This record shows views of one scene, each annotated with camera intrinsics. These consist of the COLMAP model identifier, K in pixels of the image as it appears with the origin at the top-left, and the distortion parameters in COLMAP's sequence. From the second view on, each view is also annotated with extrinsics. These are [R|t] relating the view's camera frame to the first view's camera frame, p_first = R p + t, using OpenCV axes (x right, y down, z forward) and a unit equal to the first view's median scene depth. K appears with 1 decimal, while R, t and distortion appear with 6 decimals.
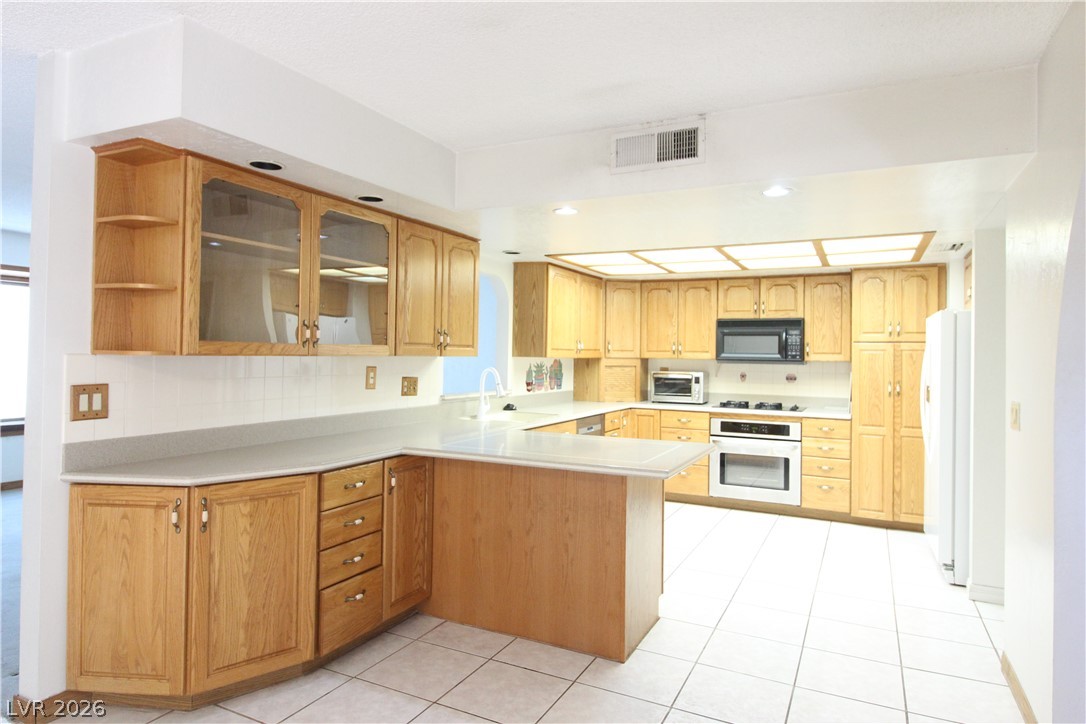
lens RADIAL K [[641.7, 0, 548.3], [0, 641.7, 346.7], [0, 0, 1]] dist [0.006615, -0.012855]
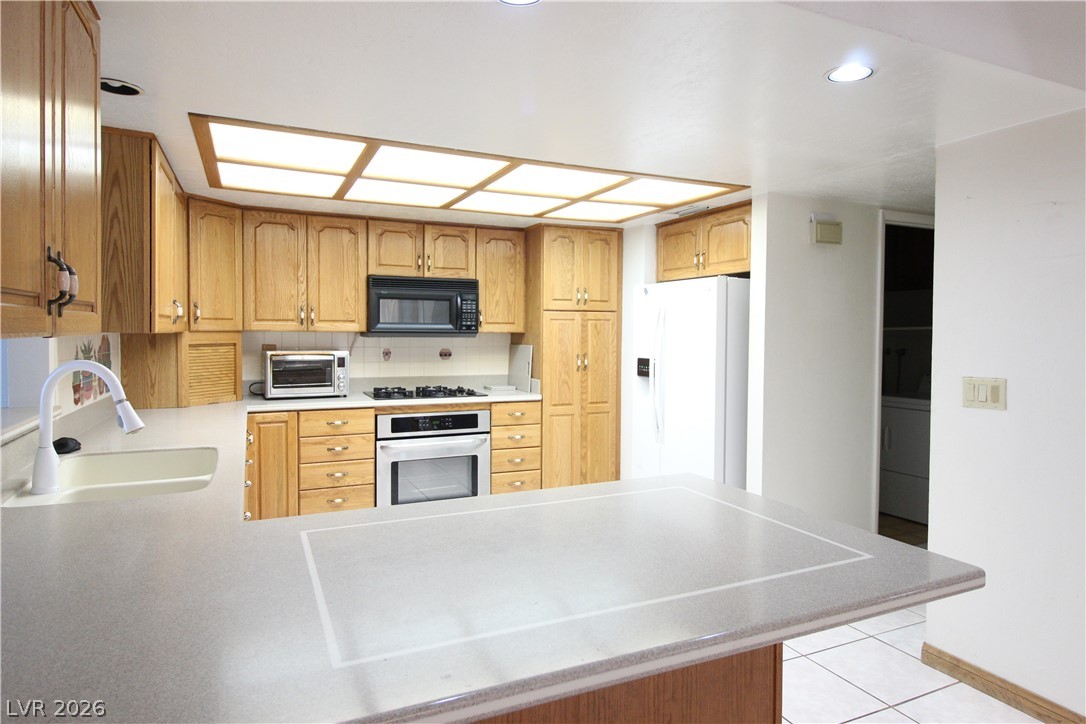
lens RADIAL K [[641.7, 0, 548.3], [0, 641.7, 346.7], [0, 0, 1]] dist [0.006615, -0.012855]
pose [[0.629060, -0.030105, 0.776774, -0.179188], [-0.008810, 0.998910, 0.045849, 0.002036], [-0.777307, -0.035685, 0.628108, 0.429234]]
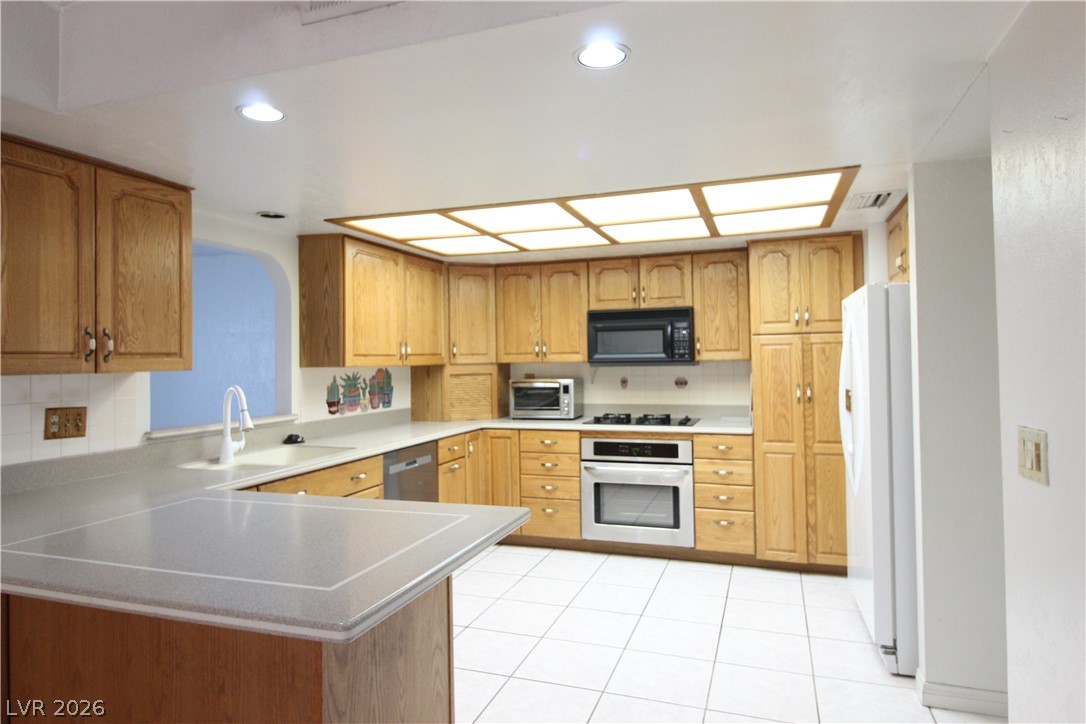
lens RADIAL K [[641.7, 0, 548.3], [0, 641.7, 346.7], [0, 0, 1]] dist [0.006615, -0.012855]
pose [[0.991453, -0.027633, 0.127507, 0.121889], [0.028539, 0.999579, -0.005288, 0.003962], [-0.127307, 0.008882, 0.991824, 0.243755]]
